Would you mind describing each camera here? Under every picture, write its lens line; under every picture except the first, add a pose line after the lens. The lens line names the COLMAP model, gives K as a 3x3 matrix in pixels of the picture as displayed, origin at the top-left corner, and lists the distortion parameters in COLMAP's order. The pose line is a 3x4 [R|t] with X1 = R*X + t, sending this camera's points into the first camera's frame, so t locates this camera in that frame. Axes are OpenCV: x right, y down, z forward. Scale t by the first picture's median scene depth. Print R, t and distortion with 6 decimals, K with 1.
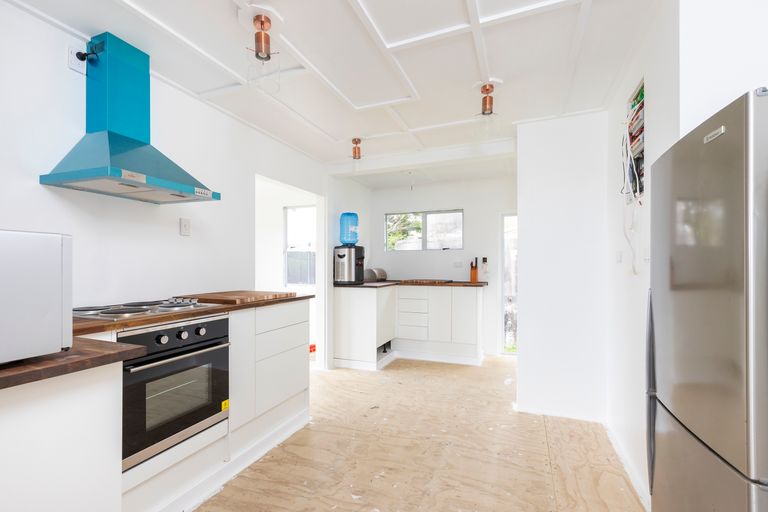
lens RADIAL K [[339.0, 0, 383.6], [0, 339.0, 259.7], [0, 0, 1]] dist [-0.001358, -0.000466]
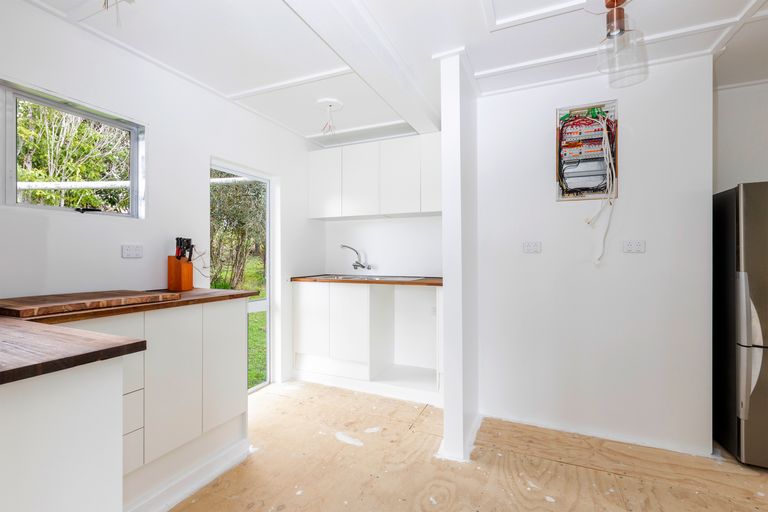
lens RADIAL K [[339.0, 0, 383.6], [0, 339.0, 259.7], [0, 0, 1]] dist [-0.001358, -0.000466]
pose [[0.055158, -0.009254, 0.998435, -0.388941], [-0.023254, 0.999674, 0.010550, 0.024845], [-0.998207, -0.023799, 0.054924, 1.374222]]
